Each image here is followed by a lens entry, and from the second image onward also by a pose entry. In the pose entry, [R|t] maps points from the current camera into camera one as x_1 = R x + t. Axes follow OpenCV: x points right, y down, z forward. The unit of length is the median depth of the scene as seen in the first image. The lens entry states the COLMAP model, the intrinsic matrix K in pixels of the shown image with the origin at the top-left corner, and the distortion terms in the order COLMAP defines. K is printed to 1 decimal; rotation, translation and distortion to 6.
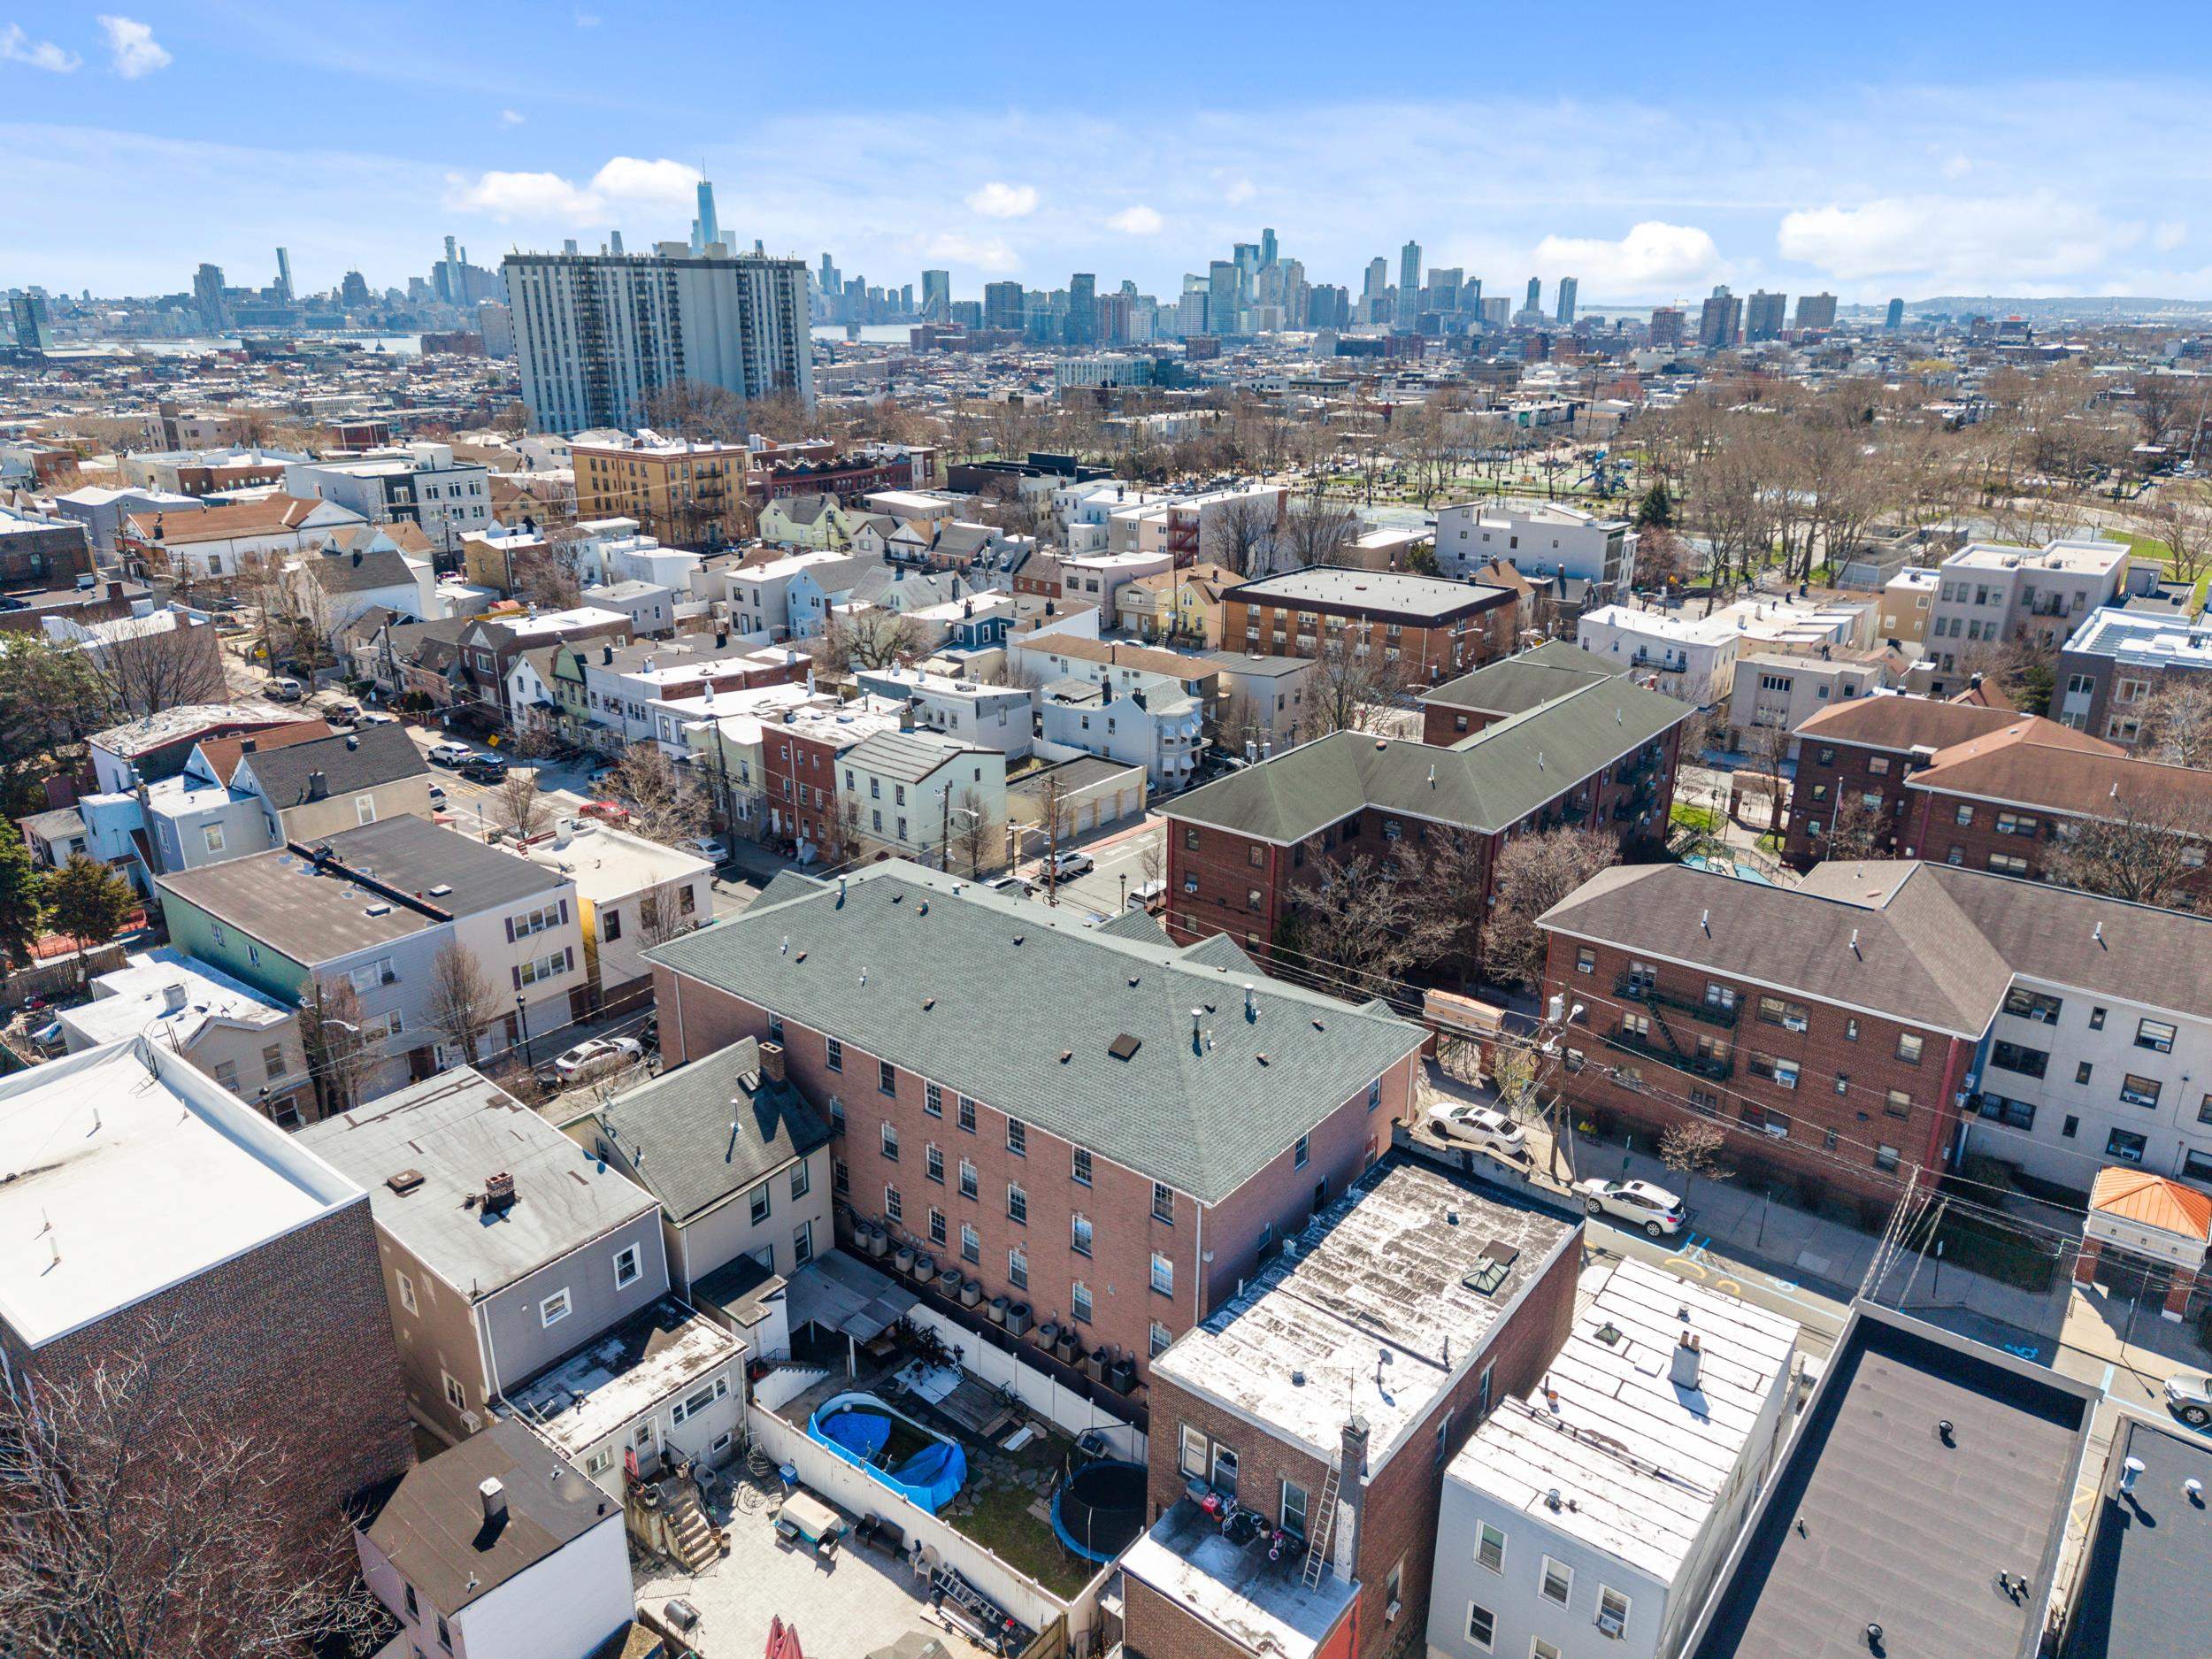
lens RADIAL K [[1478.3, 0, 1089.7], [0, 1478.3, 840.8], [0, 0, 1]] dist [0.020638, -0.027206]
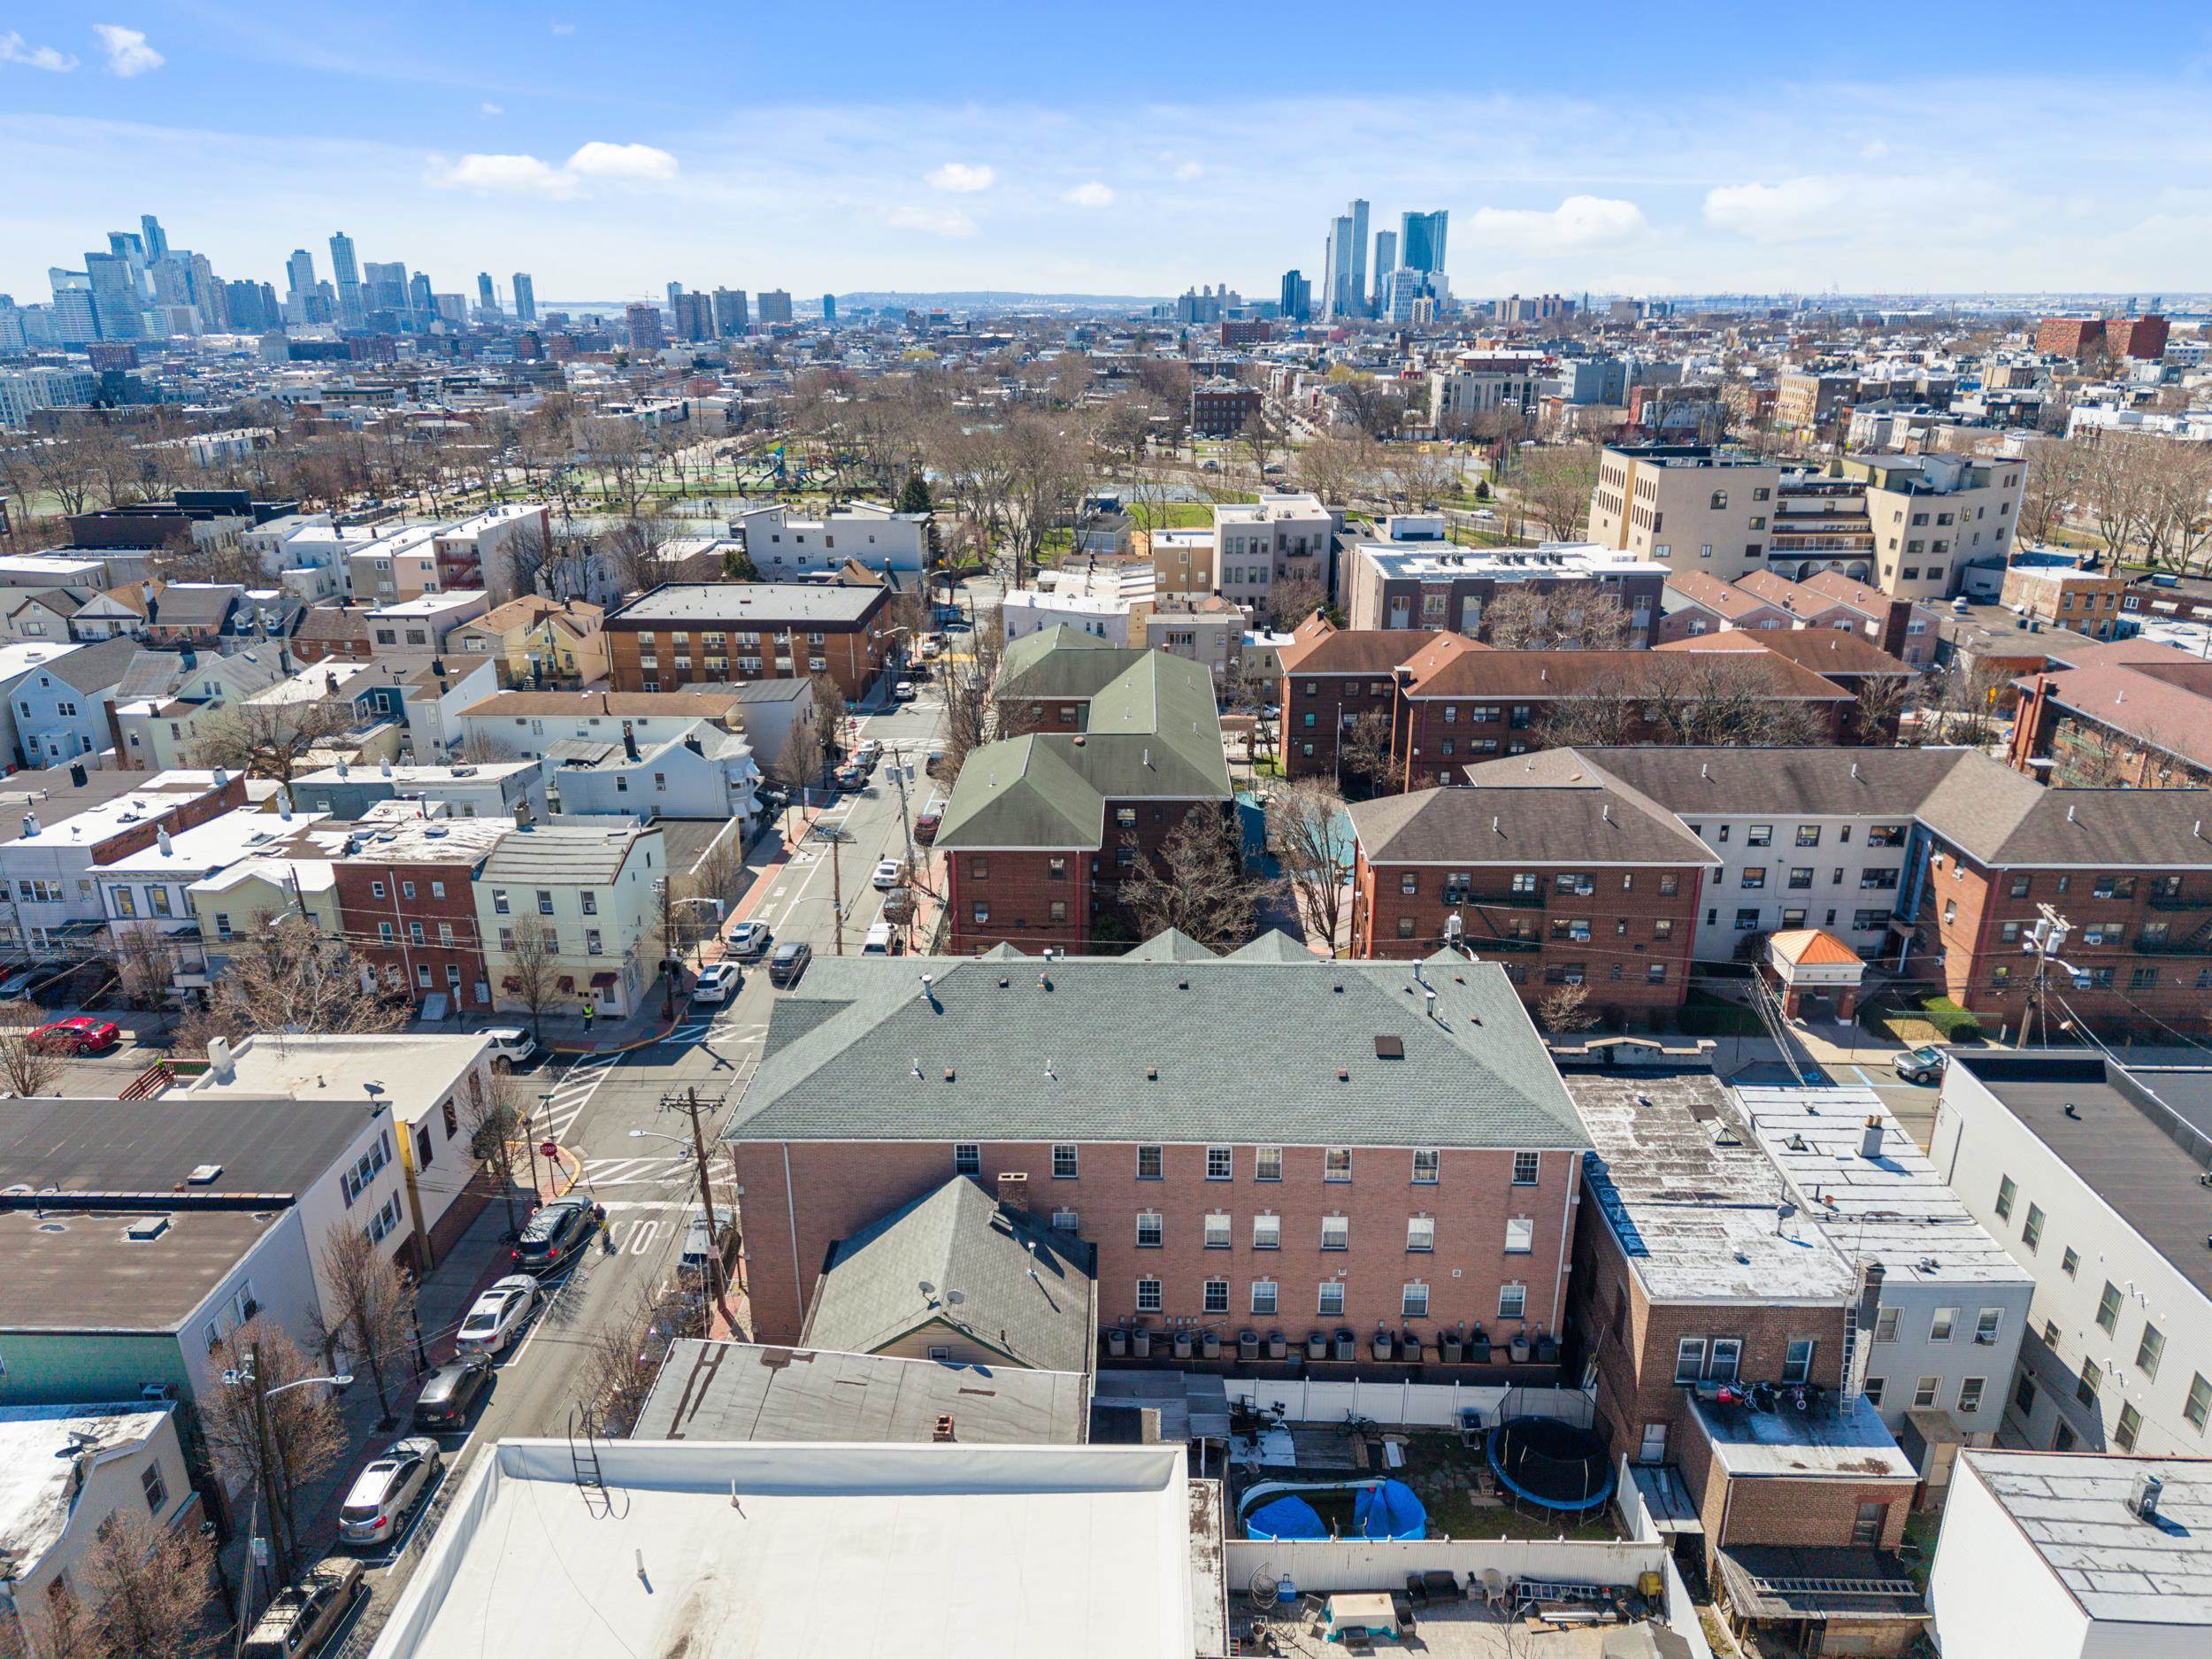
lens RADIAL K [[1478.3, 0, 1107.2], [0, 1478.3, 829.1], [0, 0, 1]] dist [0.020638, -0.027206]
pose [[0.792223, -0.210835, 0.572653, -0.279986], [0.213420, 0.974883, 0.063674, -0.047112], [-0.571695, 0.071772, 0.817321, 0.104987]]
